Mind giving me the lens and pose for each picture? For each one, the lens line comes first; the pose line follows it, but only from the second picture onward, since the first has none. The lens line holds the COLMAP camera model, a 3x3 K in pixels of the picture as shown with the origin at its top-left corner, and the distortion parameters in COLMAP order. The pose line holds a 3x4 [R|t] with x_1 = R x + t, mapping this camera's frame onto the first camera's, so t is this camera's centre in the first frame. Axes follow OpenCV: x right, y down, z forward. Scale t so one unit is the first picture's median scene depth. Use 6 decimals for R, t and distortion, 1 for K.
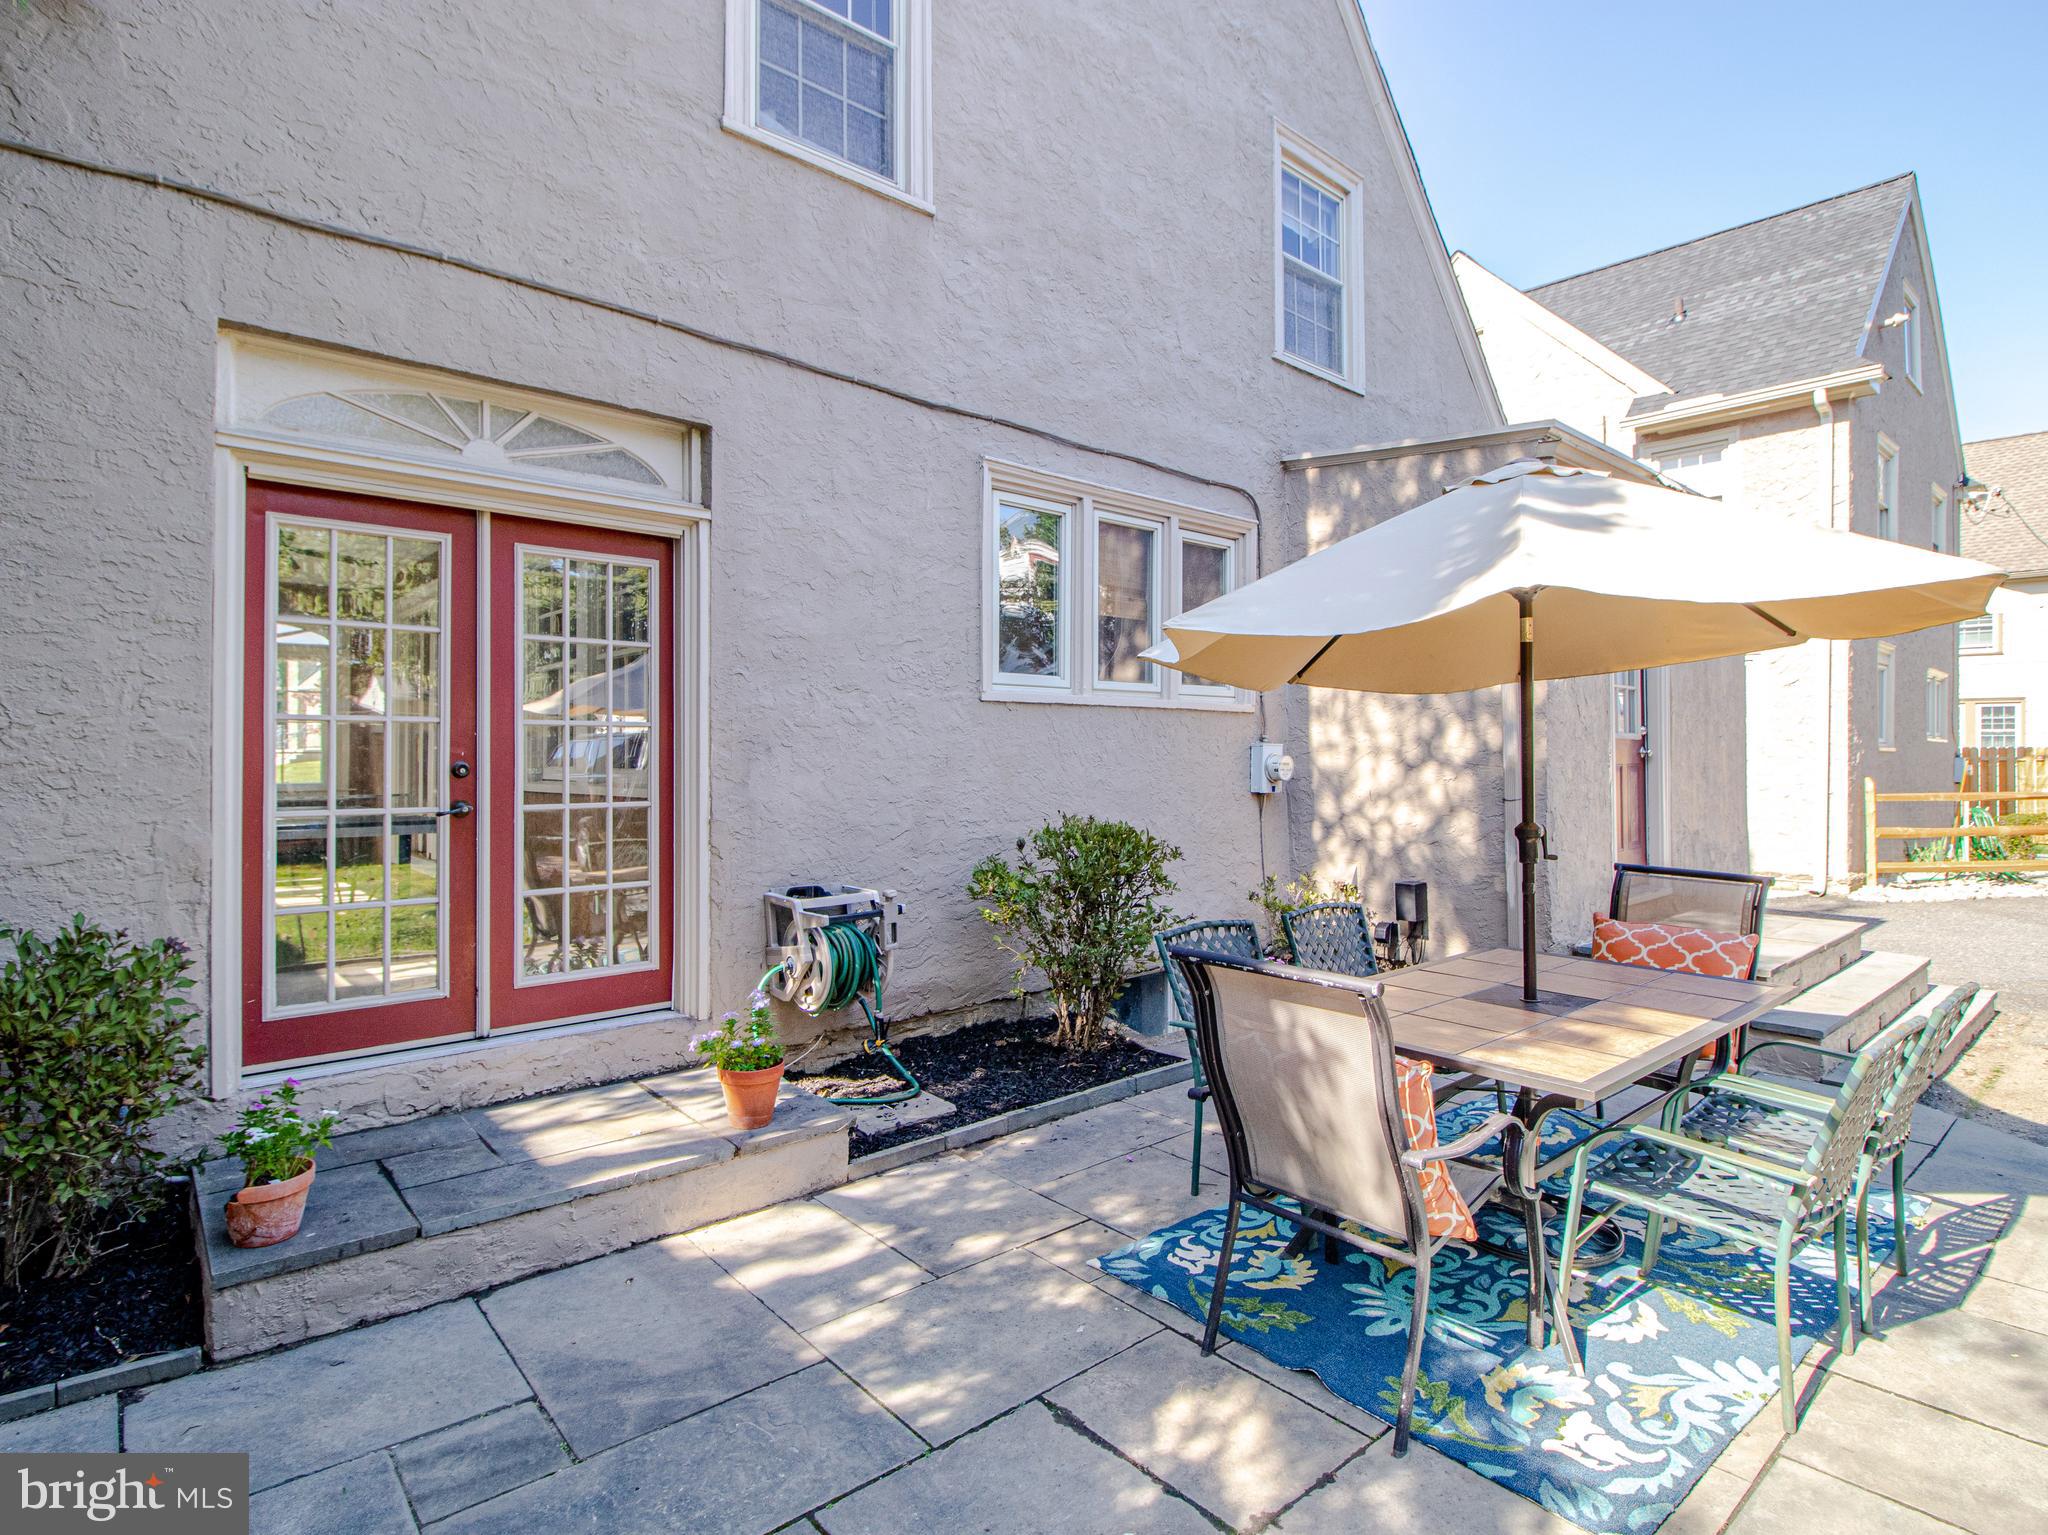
lens RADIAL K [[1047.6, 0, 1021.0], [0, 1047.6, 751.6], [0, 0, 1]] dist [-0.005289, -0.006697]
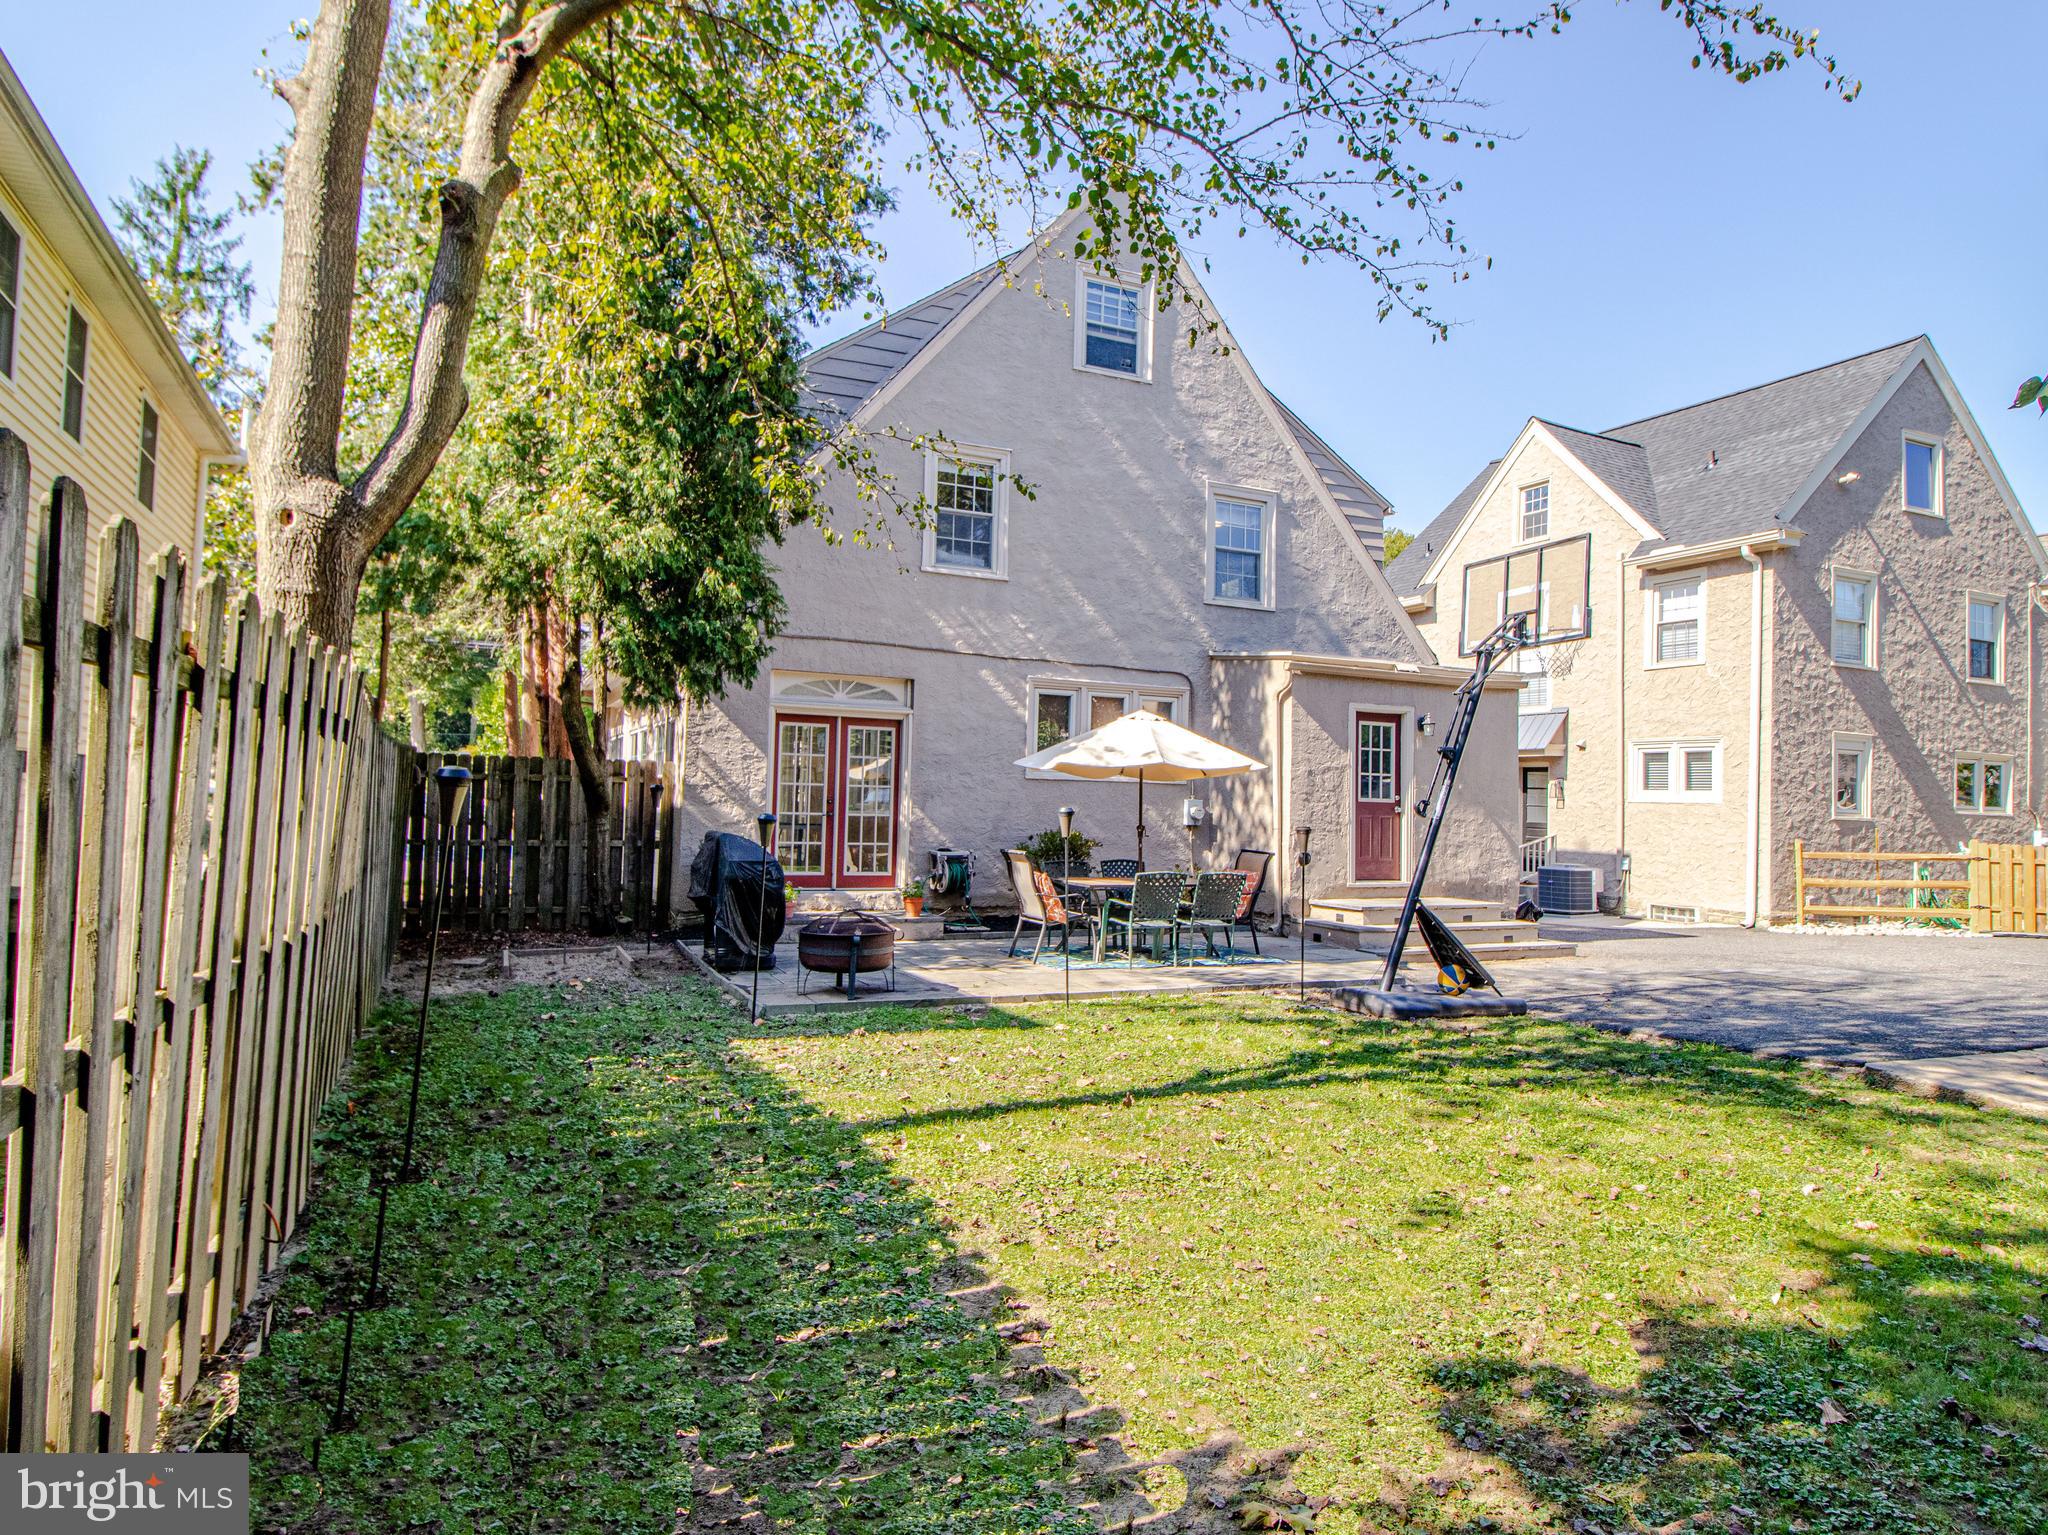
lens RADIAL K [[1149.7, 0, 1042.2], [0, 1149.7, 774.1], [0, 0, 1]] dist [0.001184, 0.000079]
pose [[0.963072, 0.016470, -0.268739, 0.806136], [-0.023868, 0.999420, -0.024285, 0.004063], [0.268183, 0.029802, 0.962907, -1.733556]]
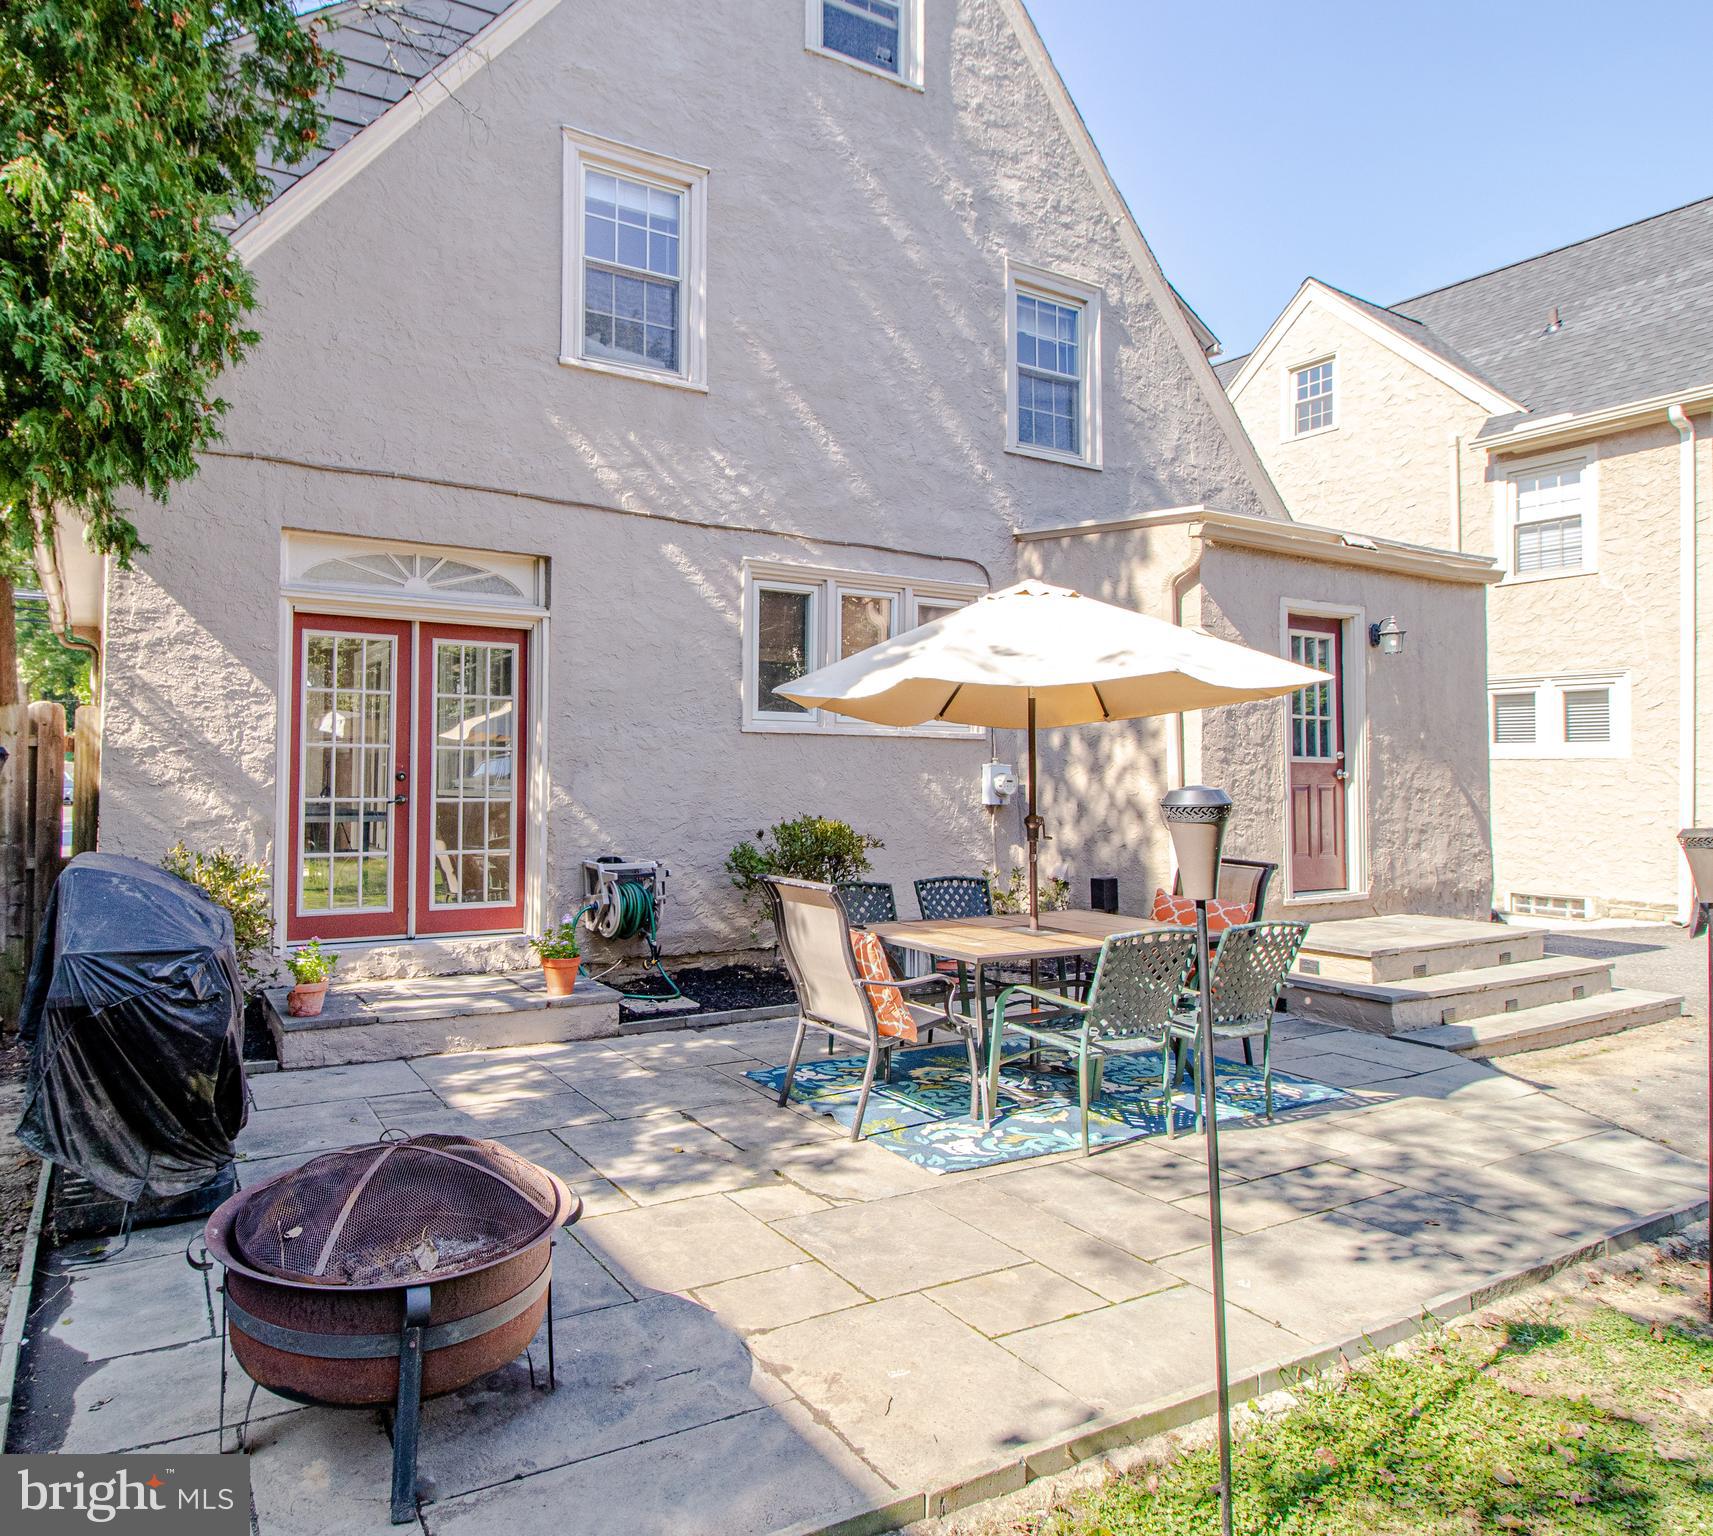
lens RADIAL K [[1053.8, 0, 668.0], [0, 1053.8, 754.8], [0, 0, 1]] dist [-0.008262, -0.002389]
pose [[0.969879, 0.002478, -0.243575, 0.239465], [-0.007063, 0.999814, -0.017953, 0.008517], [0.243485, 0.019132, 0.969716, -0.440803]]
